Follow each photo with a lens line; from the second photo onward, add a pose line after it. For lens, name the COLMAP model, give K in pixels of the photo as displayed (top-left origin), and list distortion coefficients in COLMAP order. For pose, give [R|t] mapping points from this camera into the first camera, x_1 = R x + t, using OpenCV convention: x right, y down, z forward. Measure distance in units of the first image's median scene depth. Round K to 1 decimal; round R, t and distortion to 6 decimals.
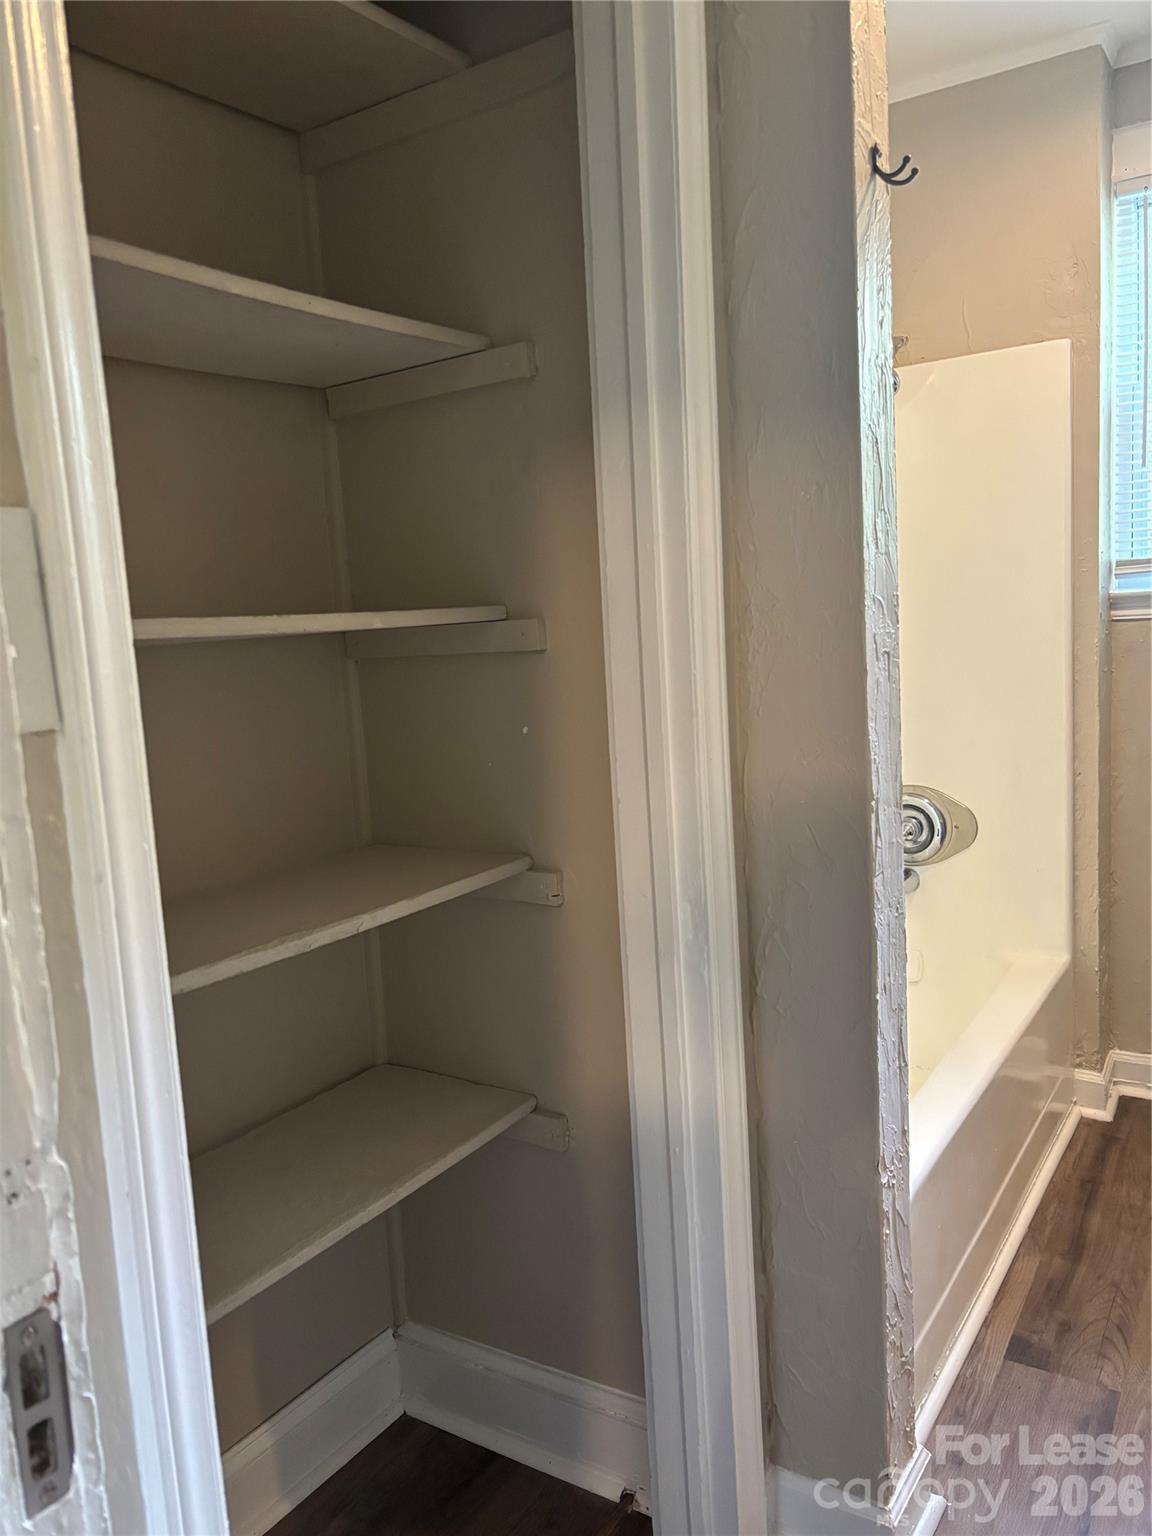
lens RADIAL K [[1162.5, 0, 576.0], [0, 1162.5, 768.0], [0, 0, 1]] dist [0.011103, 0.002216]
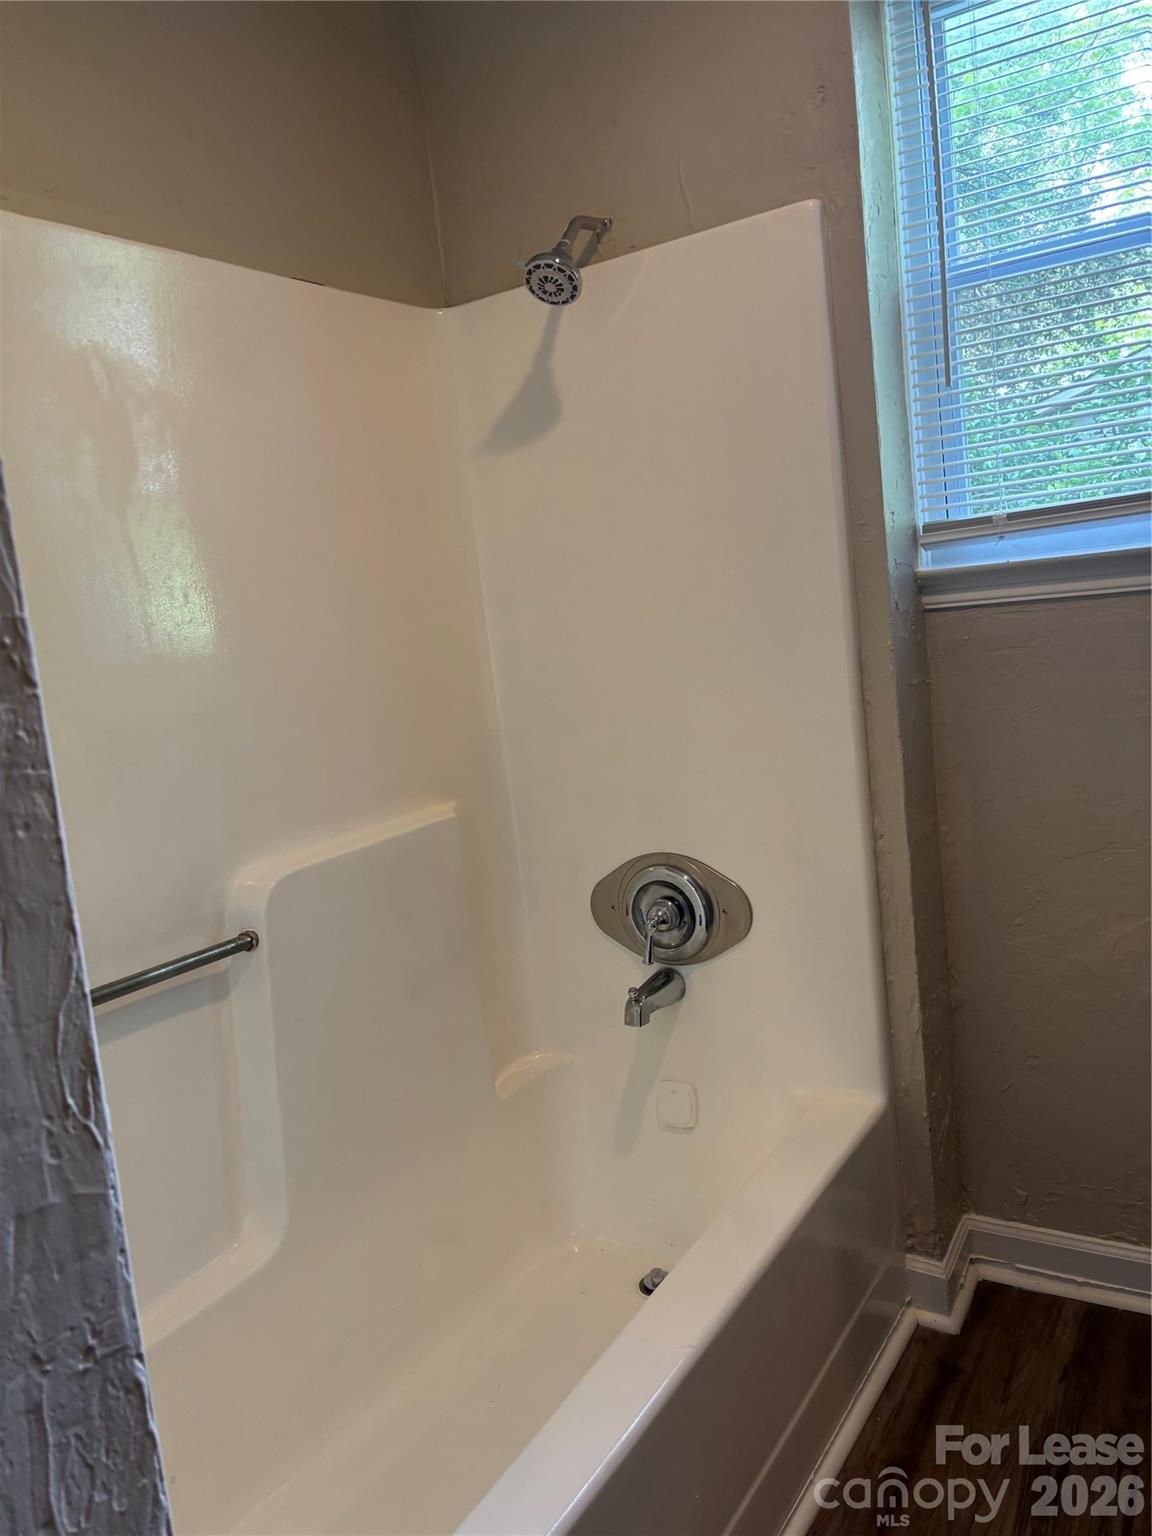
lens RADIAL K [[1149.5, 0, 576.8], [0, 1149.5, 734.7], [0, 0, 1]] dist [0.004989, -0.000011]
pose [[0.999010, -0.043027, -0.011264, 0.256455], [0.042915, 0.999028, -0.010079, -0.054213], [0.011687, 0.009585, 0.999886, 0.312005]]
